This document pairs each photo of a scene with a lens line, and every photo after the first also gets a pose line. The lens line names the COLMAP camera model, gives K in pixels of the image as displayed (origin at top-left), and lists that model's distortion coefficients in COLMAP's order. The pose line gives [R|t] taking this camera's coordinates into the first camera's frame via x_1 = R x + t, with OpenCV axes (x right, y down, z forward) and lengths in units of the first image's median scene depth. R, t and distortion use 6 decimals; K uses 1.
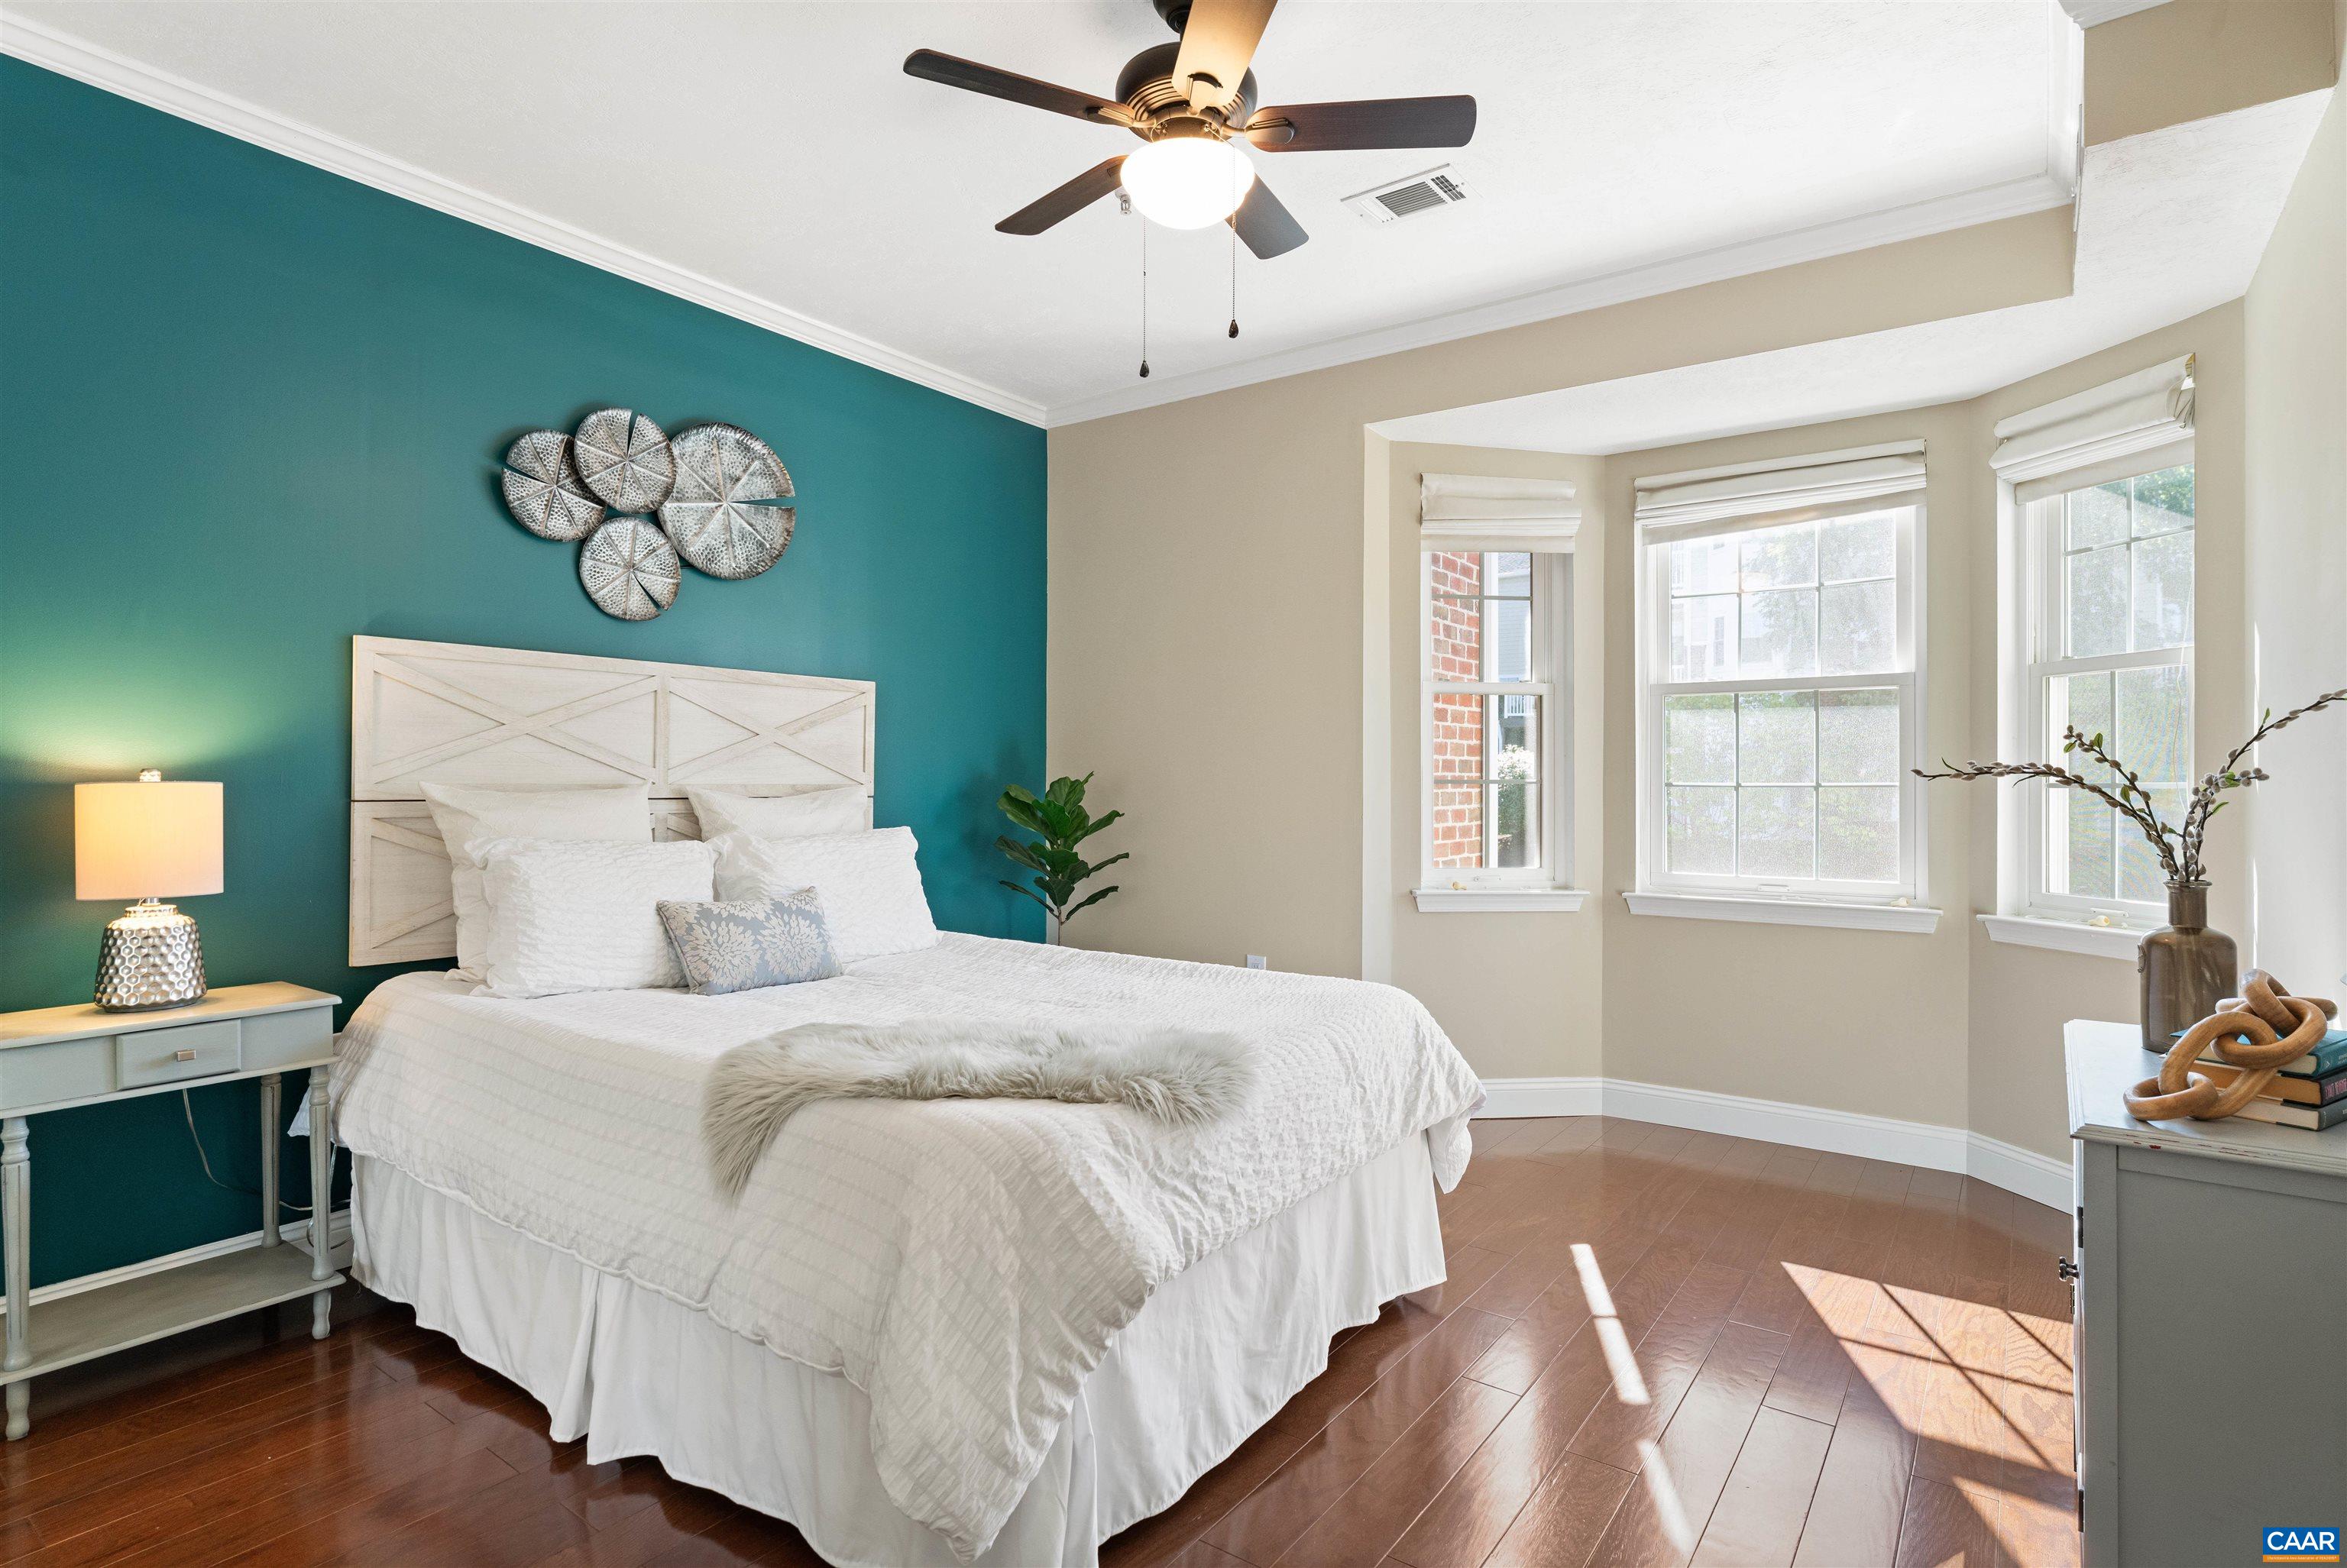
lens RADIAL K [[1212.6, 0, 1171.8], [0, 1212.6, 773.8], [0, 0, 1]] dist [0.000885, 0.000501]
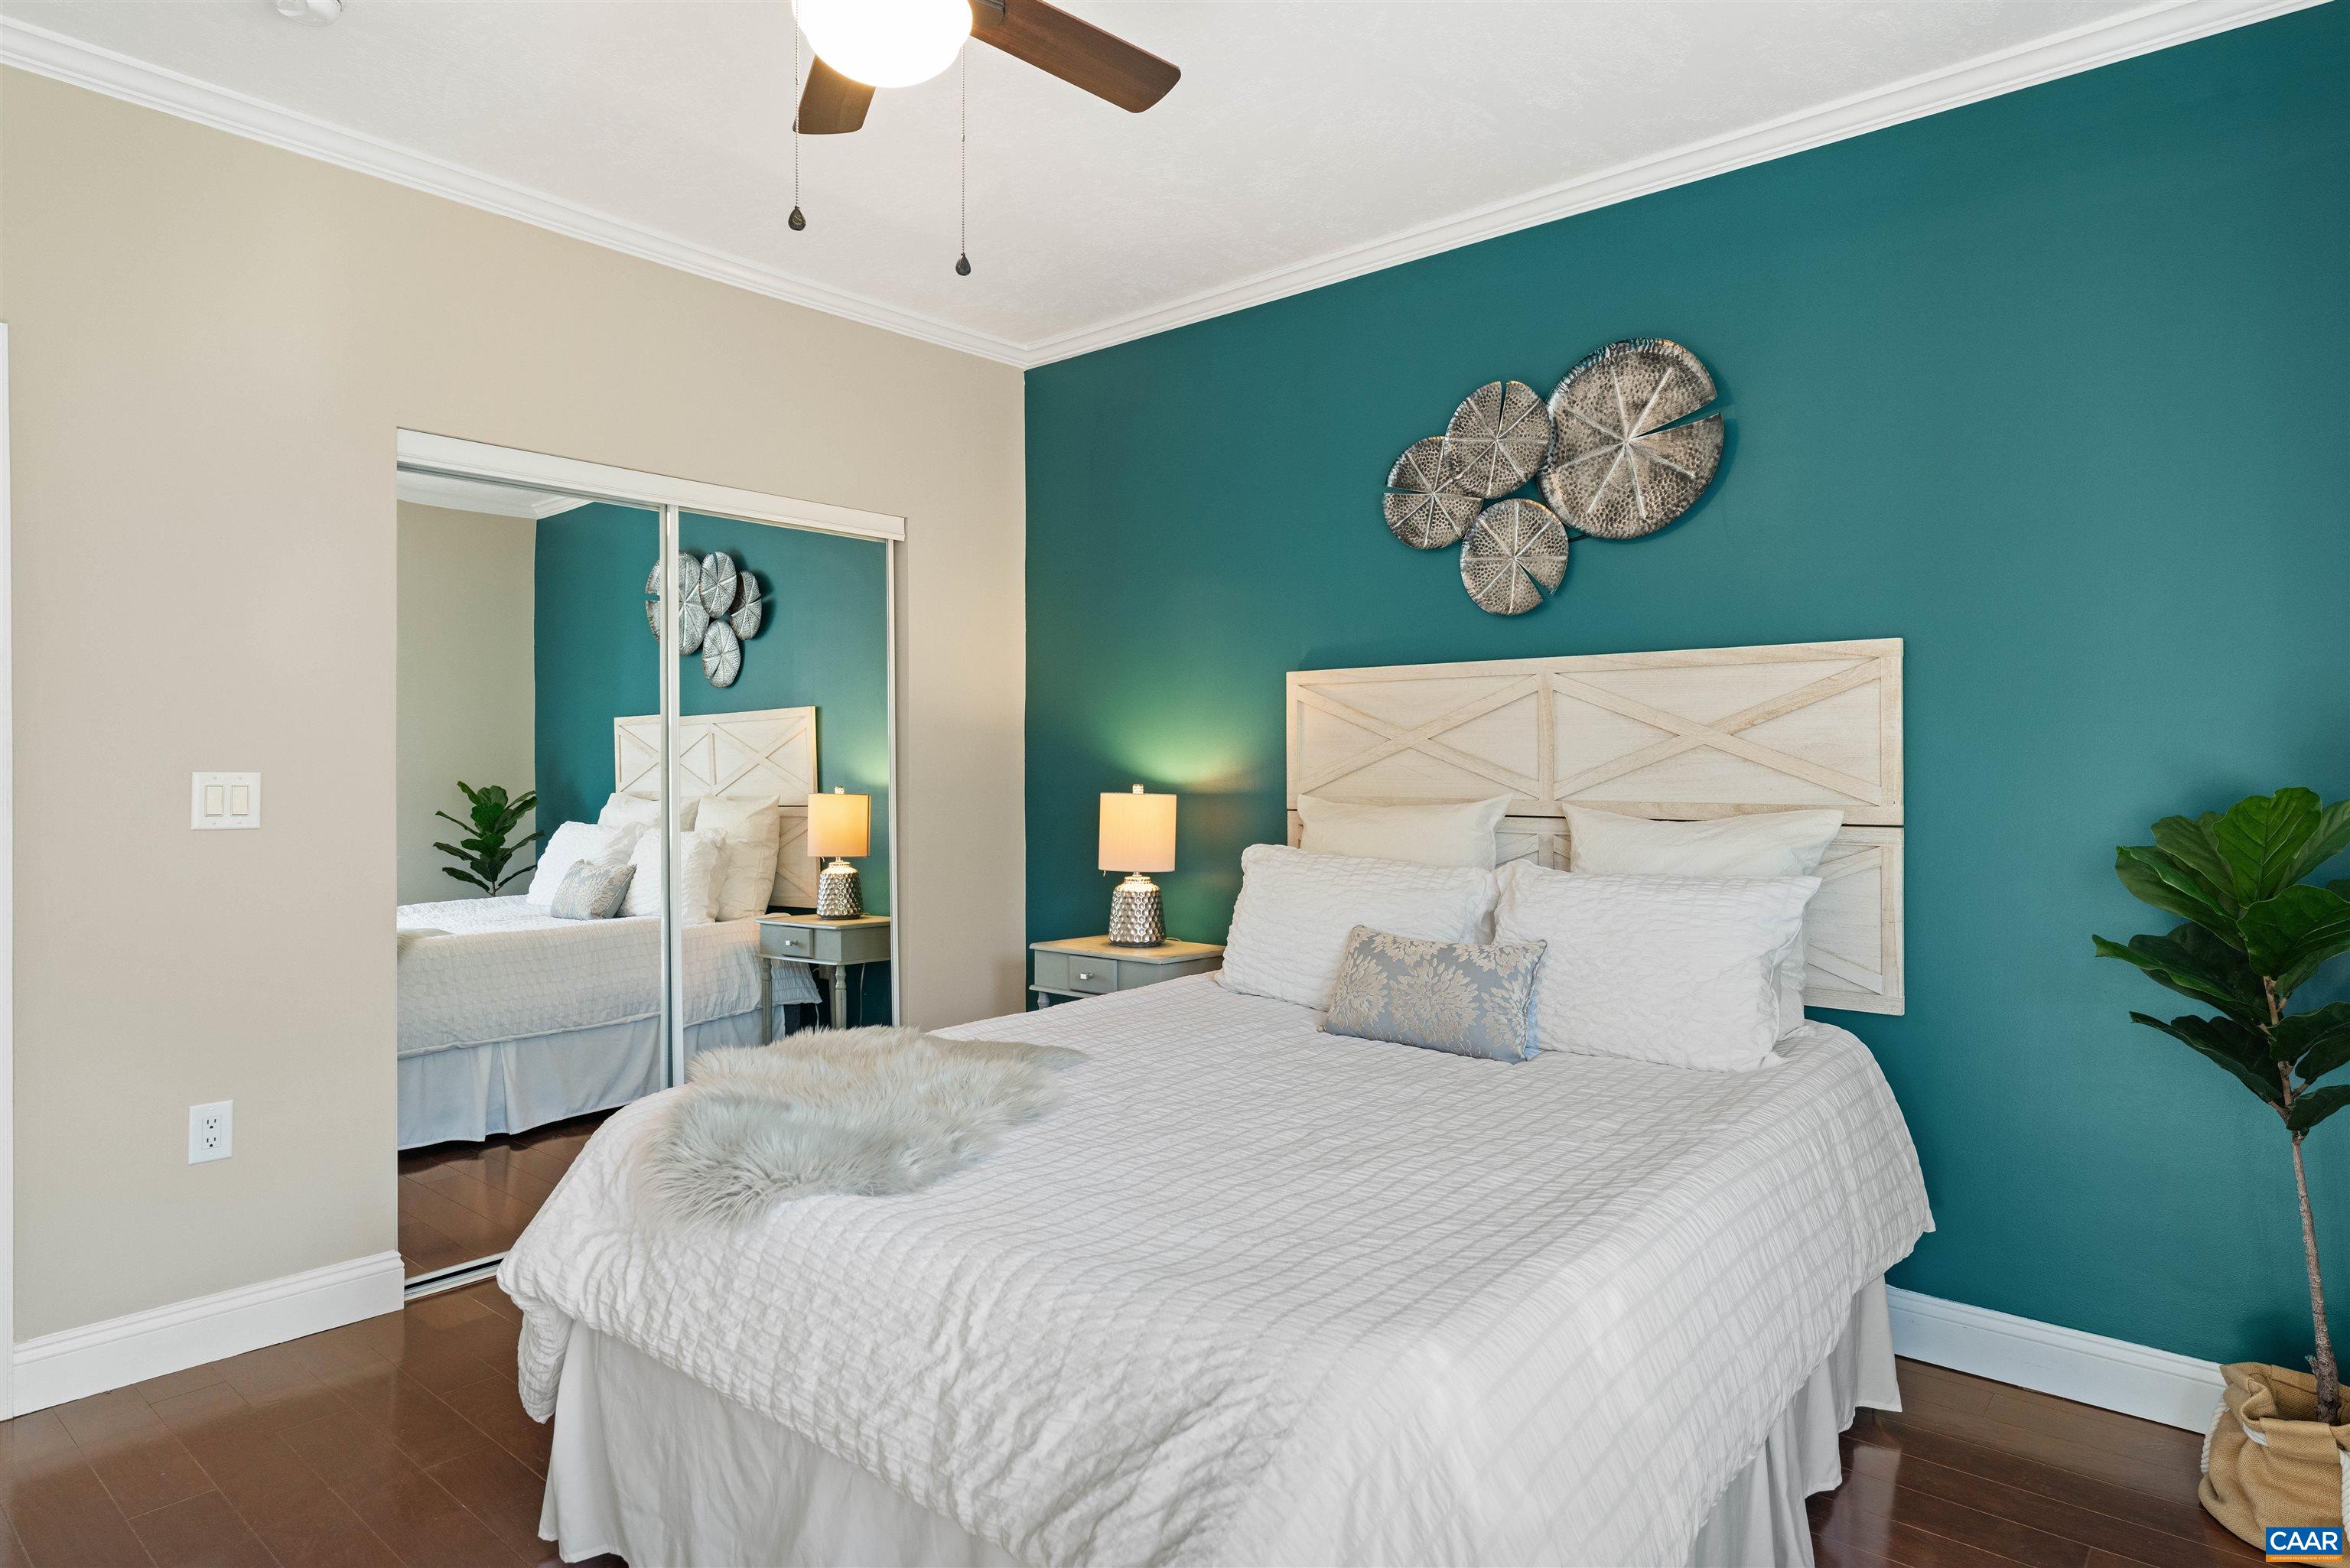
lens RADIAL K [[1321.9, 0, 1175.0], [0, 1321.9, 784.0], [0, 0, 1]] dist [-0.001949, 0.000013]
pose [[-0.089927, 0.007289, -0.995922, 0.756245], [0.004258, 0.999967, 0.006934, -0.014858], [0.995939, -0.003617, -0.089955, 1.174846]]
